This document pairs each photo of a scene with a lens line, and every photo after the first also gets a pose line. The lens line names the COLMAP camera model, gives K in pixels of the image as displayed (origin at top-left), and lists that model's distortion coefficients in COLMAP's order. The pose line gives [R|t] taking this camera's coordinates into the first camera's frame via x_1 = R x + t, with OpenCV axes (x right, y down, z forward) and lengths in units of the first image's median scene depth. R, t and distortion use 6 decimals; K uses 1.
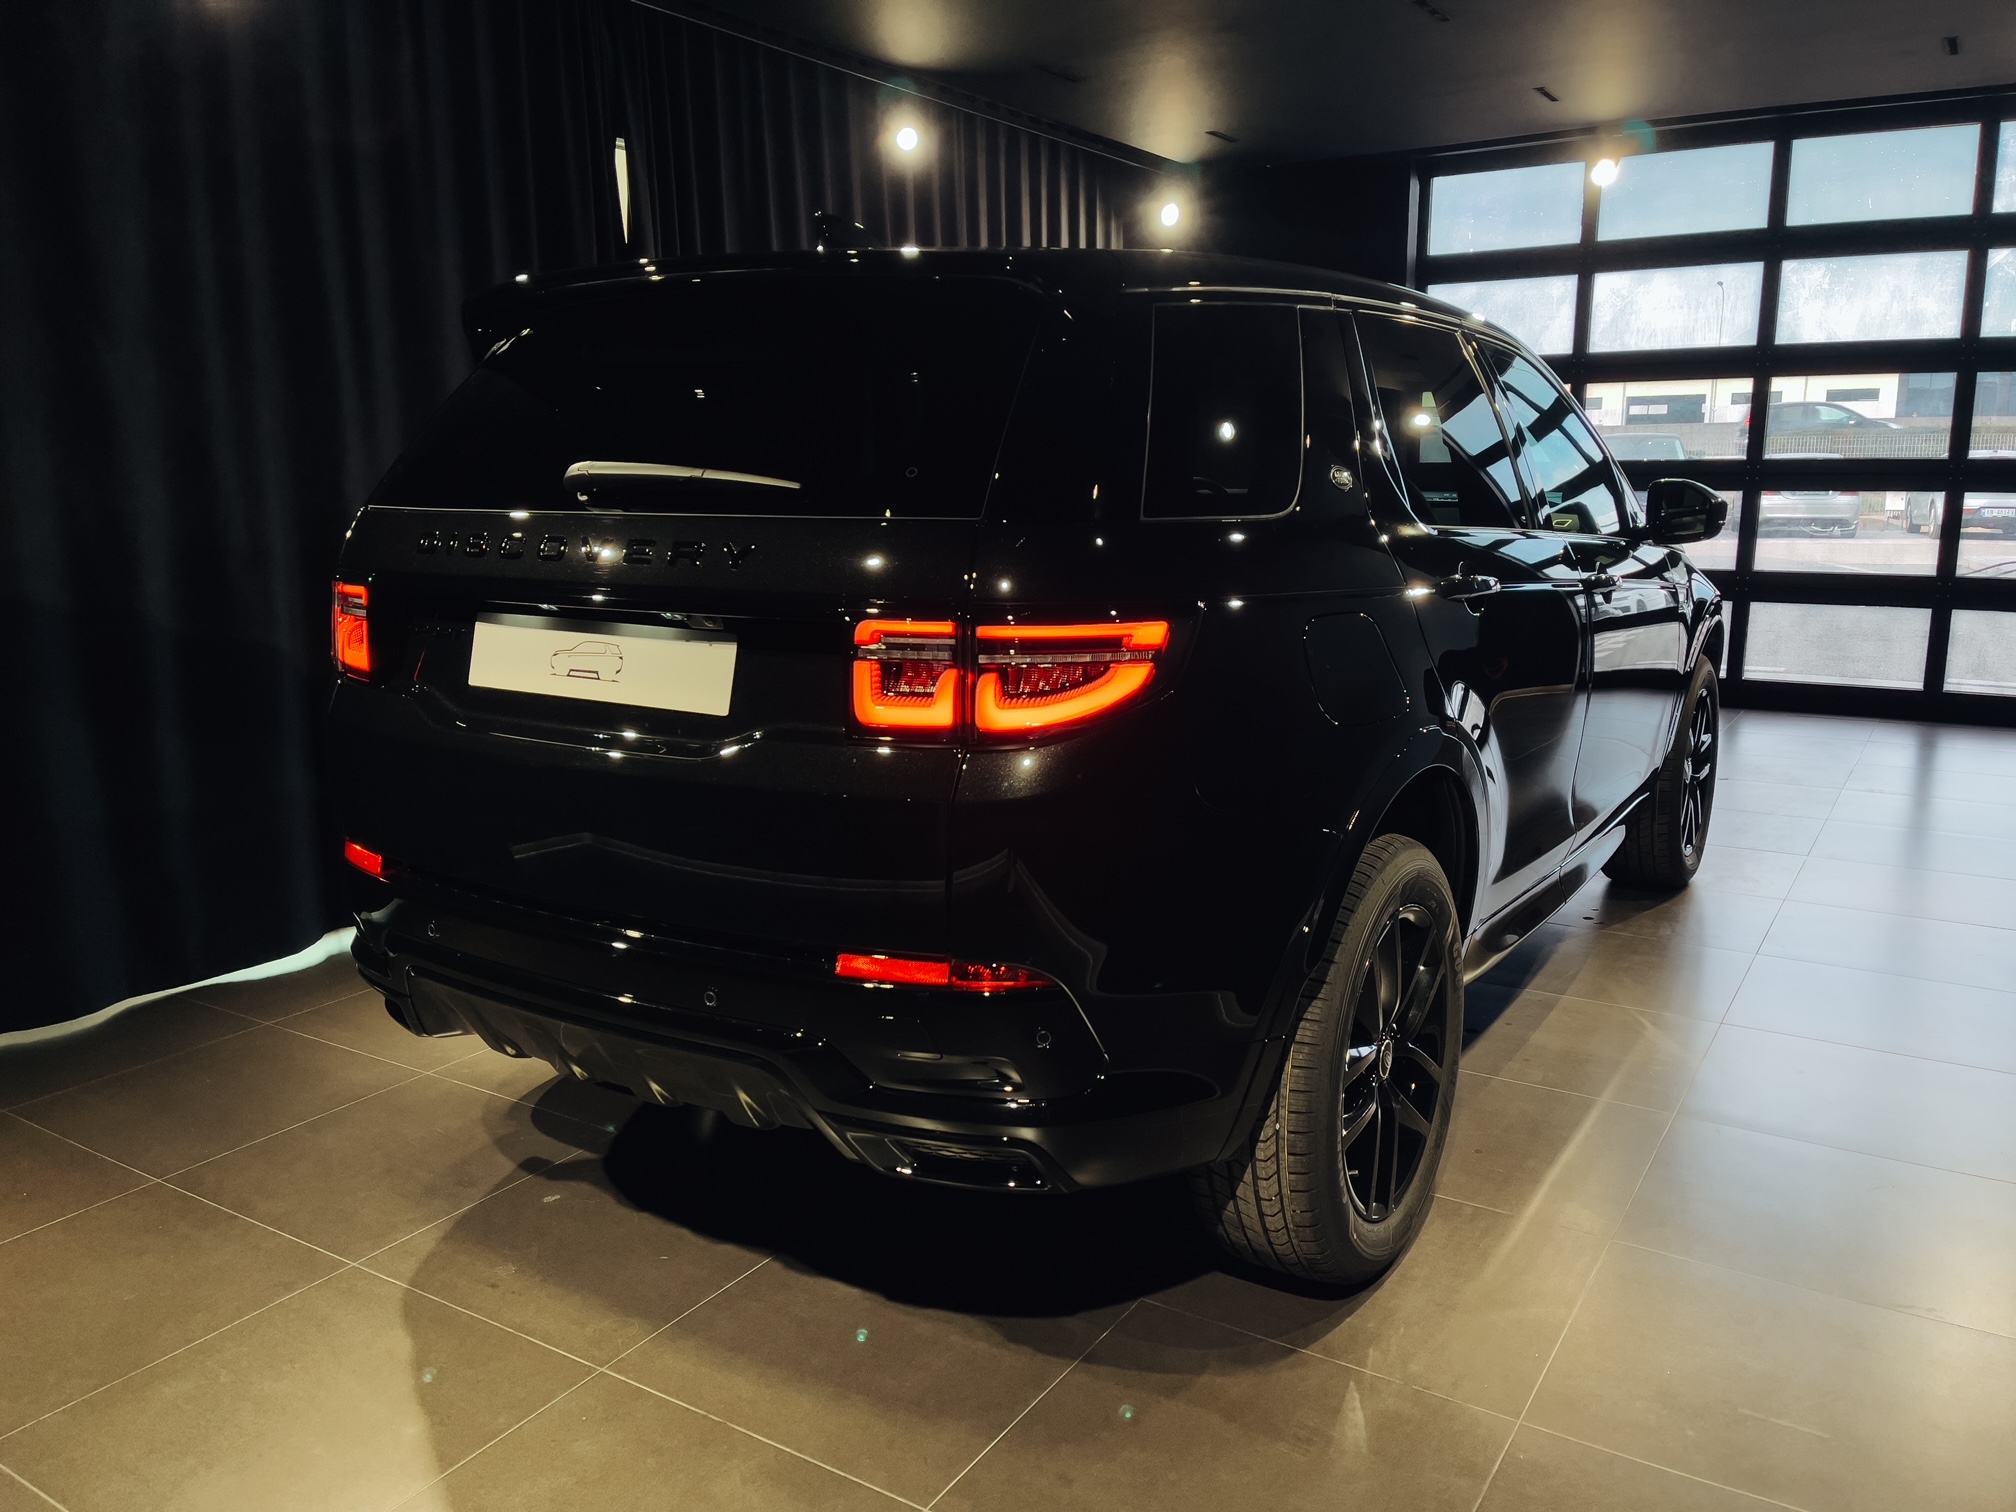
lens RADIAL K [[1522.0, 0, 1008.0], [0, 1522.0, 756.0], [0, 0, 1]] dist [0.078544, -0.090355]
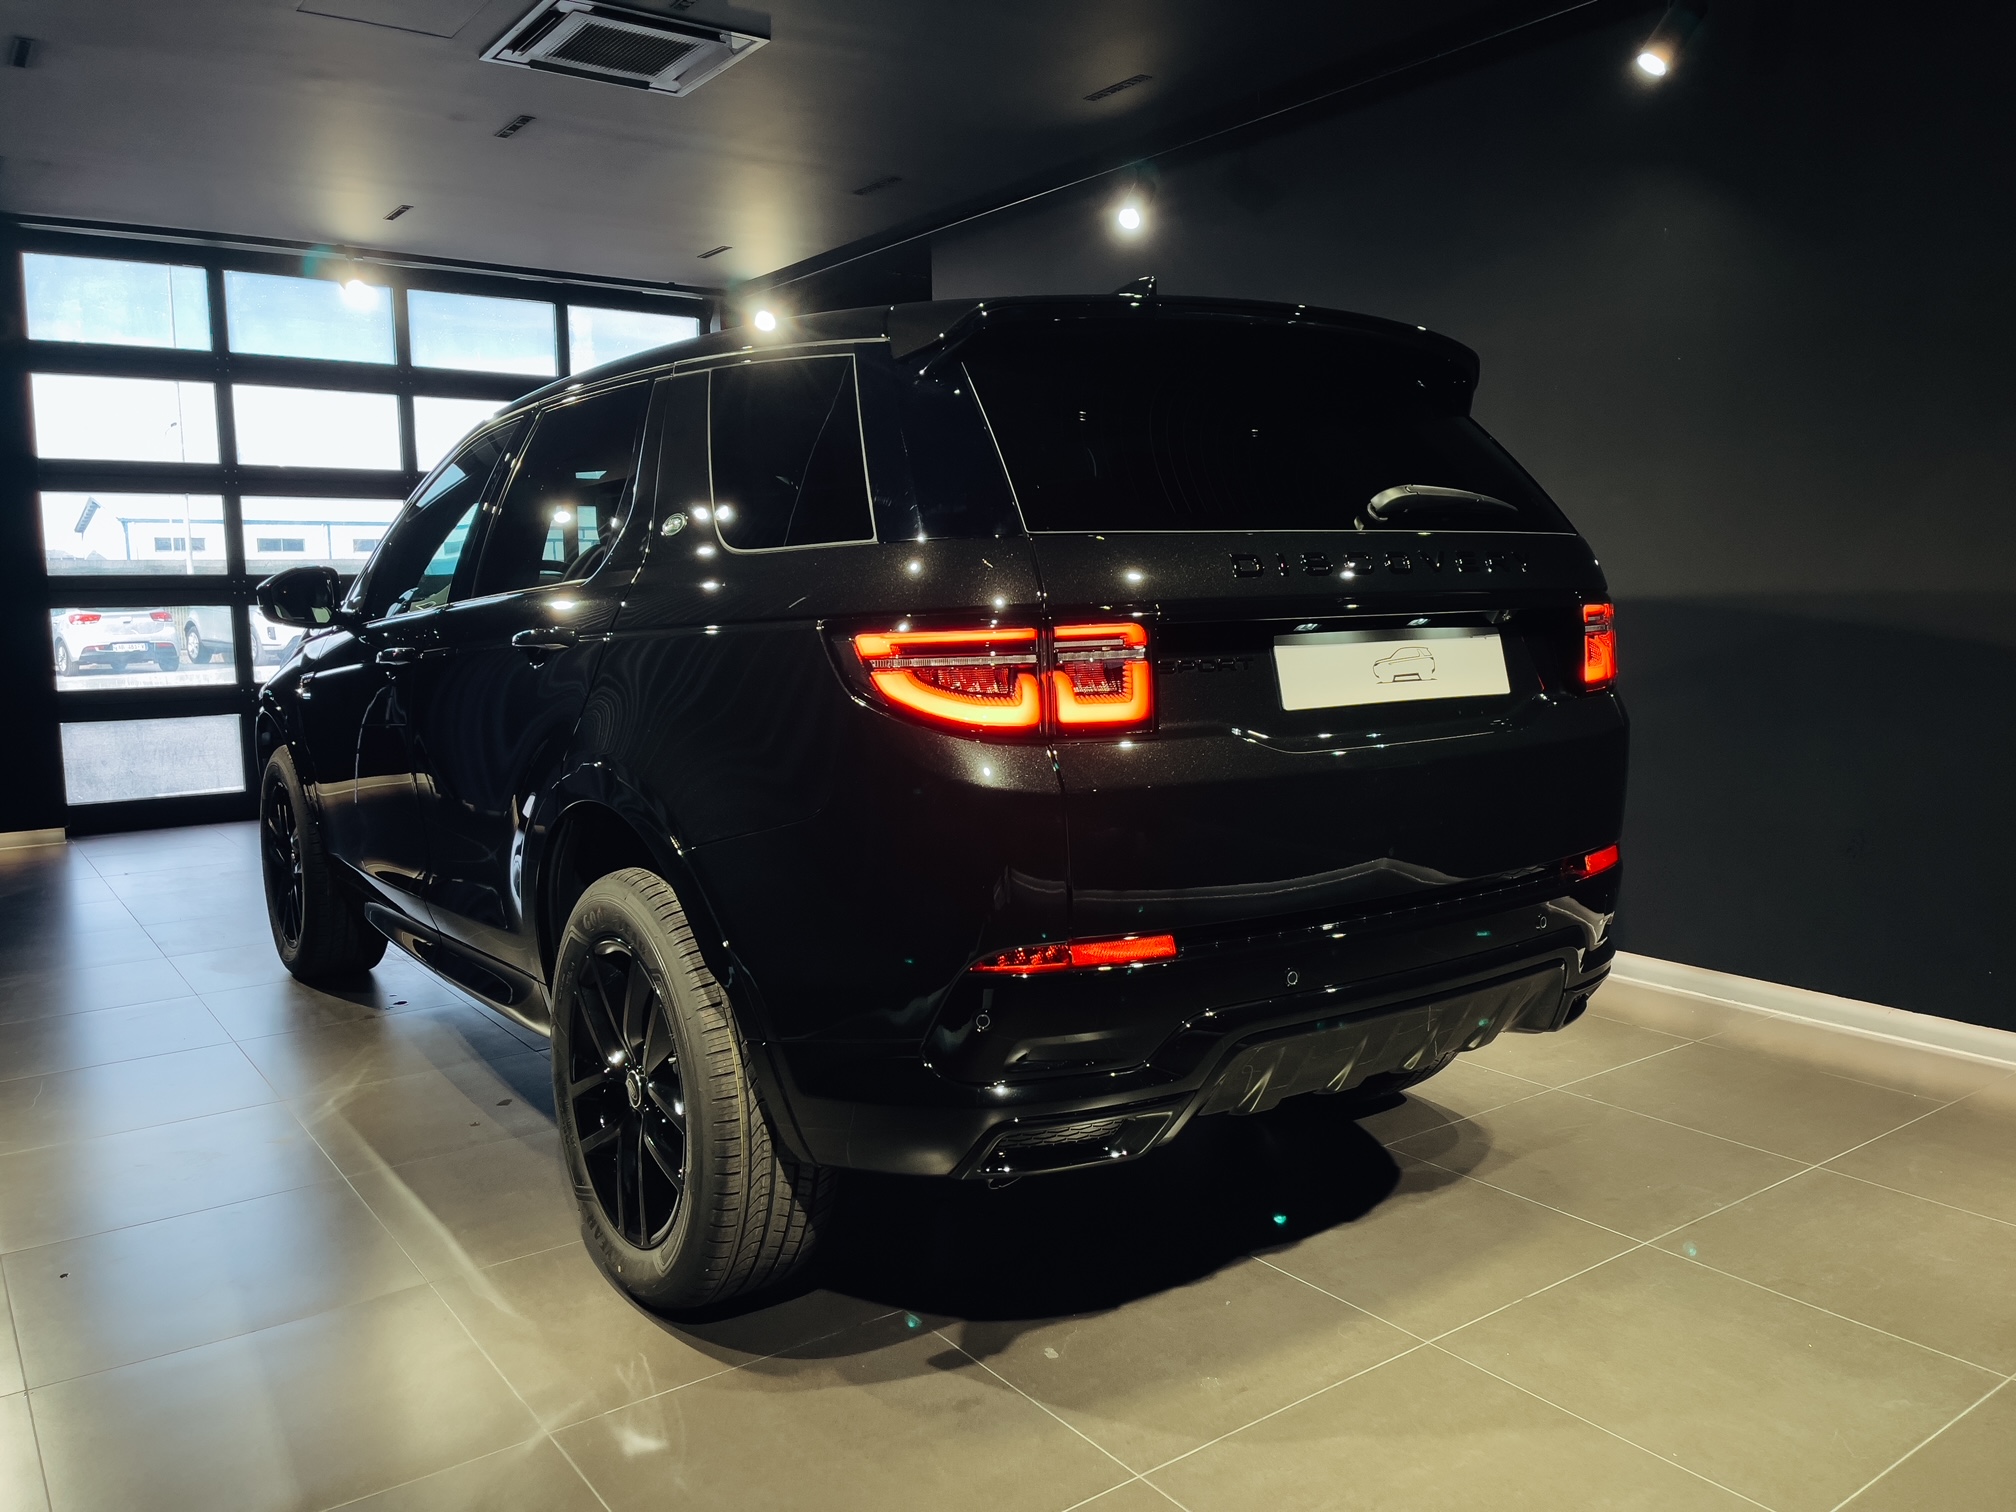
lens RADIAL K [[1522.0, 0, 1008.0], [0, 1522.0, 756.0], [0, 0, 1]] dist [0.078544, -0.090355]
pose [[0.364312, -0.104817, 0.925360, -1.241943], [0.187233, 0.981600, 0.037475, -0.082903], [-0.912261, 0.159605, 0.377234, 0.769453]]
